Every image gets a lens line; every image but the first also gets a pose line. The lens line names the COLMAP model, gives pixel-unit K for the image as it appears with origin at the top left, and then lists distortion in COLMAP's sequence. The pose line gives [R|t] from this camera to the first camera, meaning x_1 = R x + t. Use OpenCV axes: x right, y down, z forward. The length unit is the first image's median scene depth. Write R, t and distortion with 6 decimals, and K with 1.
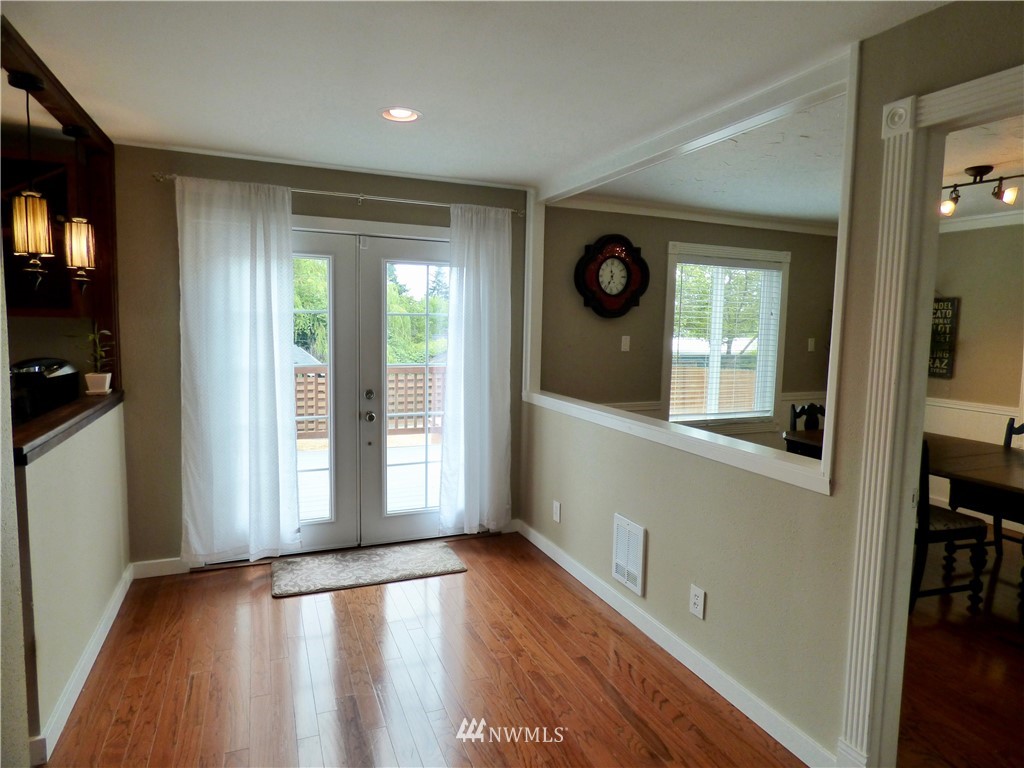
lens RADIAL K [[617.7, 0, 520.5], [0, 617.7, 381.6], [0, 0, 1]] dist [0.007032, -0.011536]
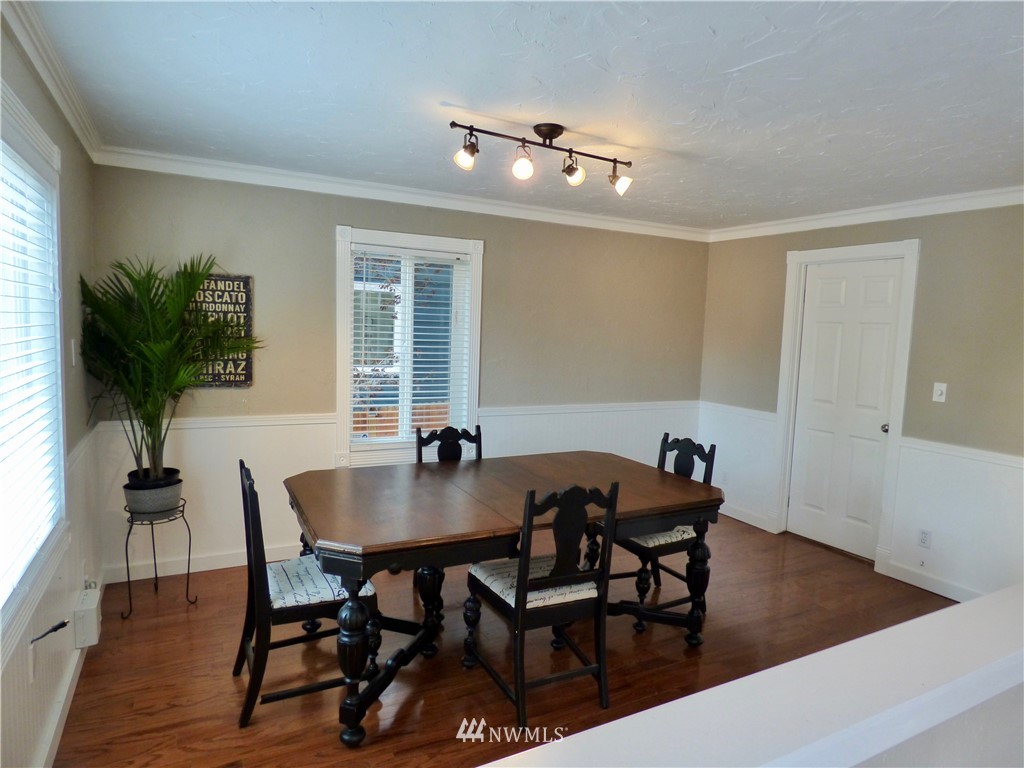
lens RADIAL K [[617.7, 0, 513.5], [0, 617.7, 387.1], [0, 0, 1]] dist [0.007032, -0.011536]
pose [[-0.063584, -0.123591, 0.990294, -0.057195], [0.059619, 0.990059, 0.127390, -0.089655], [-0.996194, 0.067140, -0.055584, 0.821566]]
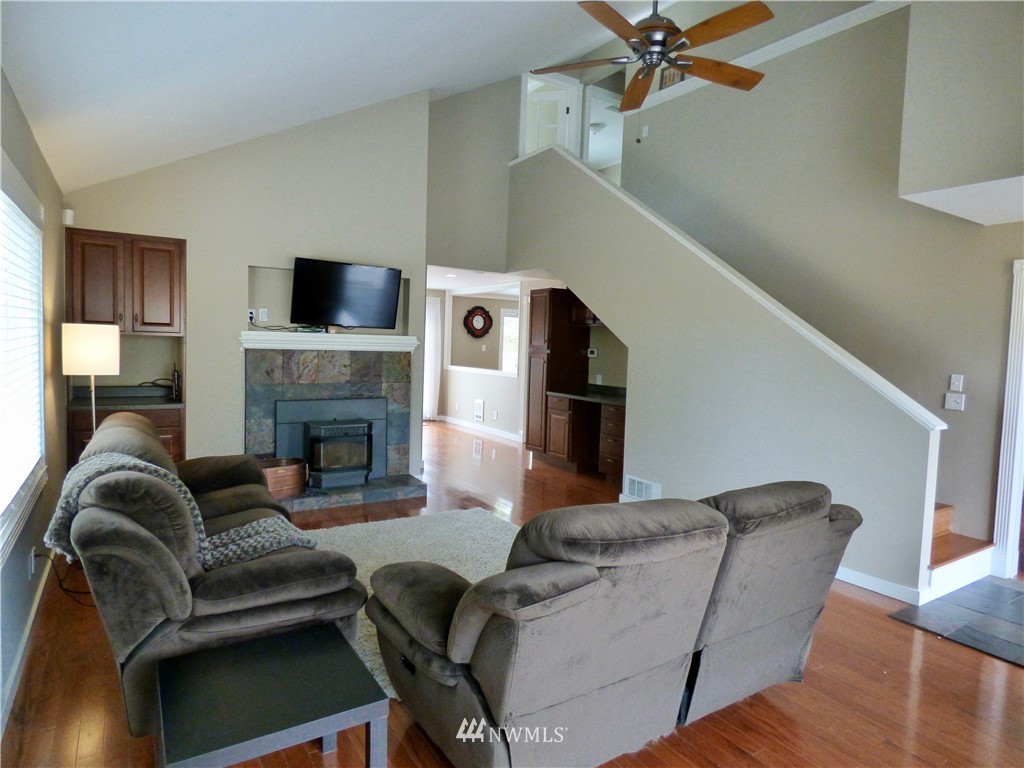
lens RADIAL K [[617.7, 0, 515.2], [0, 617.7, 381.6], [0, 0, 1]] dist [0.007032, -0.011536]
pose [[0.986650, 0.006550, 0.162723, -0.120993], [-0.002218, 0.999639, -0.026787, 0.150905], [-0.162840, 0.026069, 0.986308, -1.600593]]
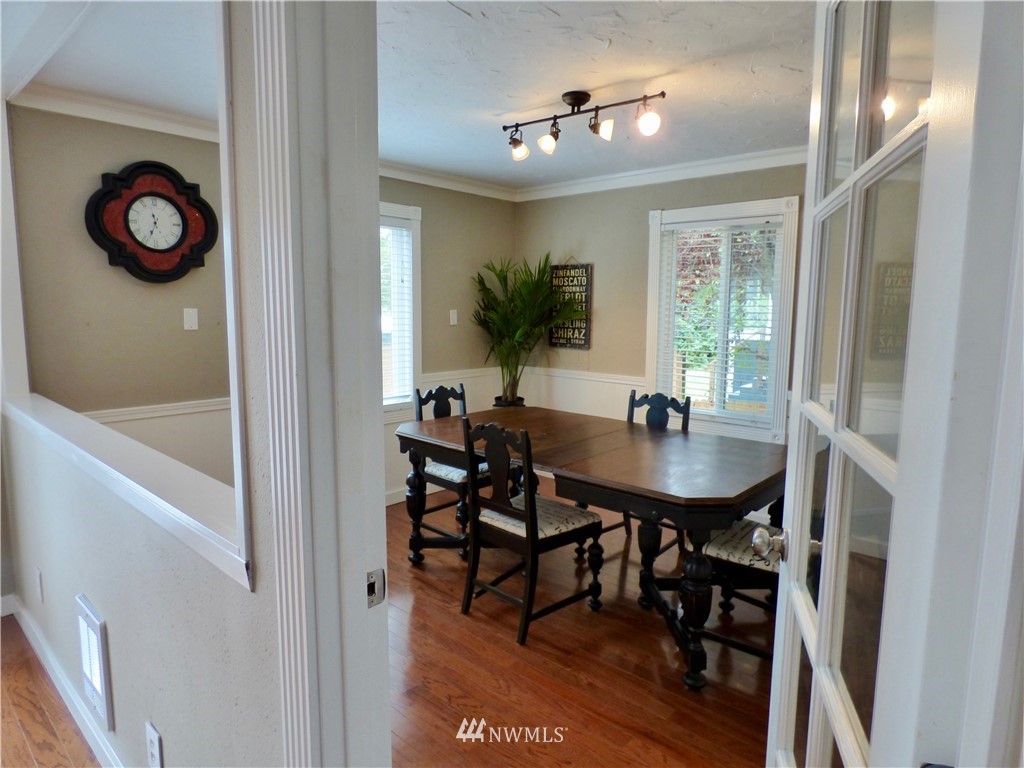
lens RADIAL K [[617.7, 0, 509.1], [0, 617.7, 384.7], [0, 0, 1]] dist [0.007032, -0.011536]
pose [[0.914615, -0.062922, 0.399399, 0.225264], [0.048296, 0.997746, 0.046588, -0.001308], [-0.401430, -0.023320, 0.915593, 0.197902]]
